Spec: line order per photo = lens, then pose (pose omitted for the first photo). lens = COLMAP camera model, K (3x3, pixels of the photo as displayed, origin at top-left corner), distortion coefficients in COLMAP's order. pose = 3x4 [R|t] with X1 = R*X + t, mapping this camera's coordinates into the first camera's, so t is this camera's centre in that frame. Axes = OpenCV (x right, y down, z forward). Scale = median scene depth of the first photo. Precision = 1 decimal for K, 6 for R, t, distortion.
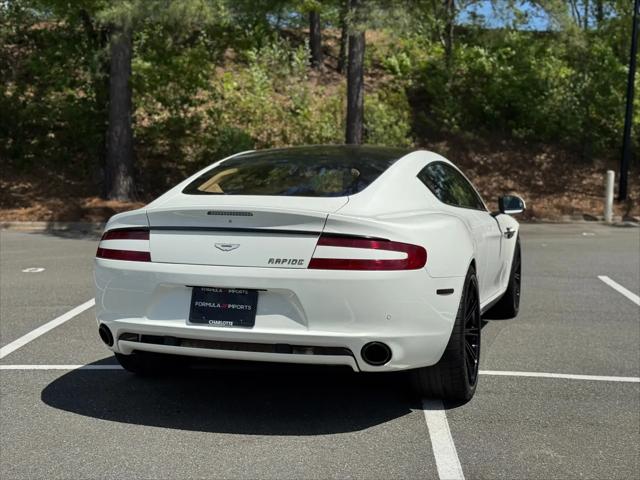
lens RADIAL K [[908.0, 0, 320.0], [0, 908.0, 240.0], [0, 0, 1]] dist [0.116674, -0.081688]
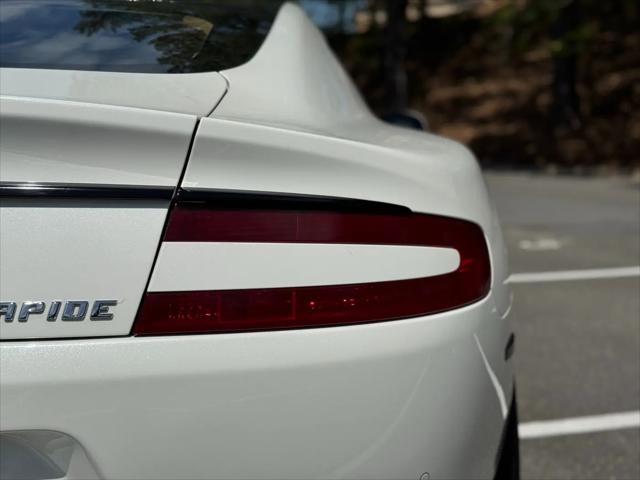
lens RADIAL K [[908.0, 0, 320.0], [0, 908.0, 240.0], [0, 0, 1]] dist [0.116674, -0.081688]
pose [[0.948390, -0.049269, 0.313255, -0.040773], [0.029293, 0.997244, 0.068160, -0.010403], [-0.315750, -0.055466, 0.947220, 0.720584]]
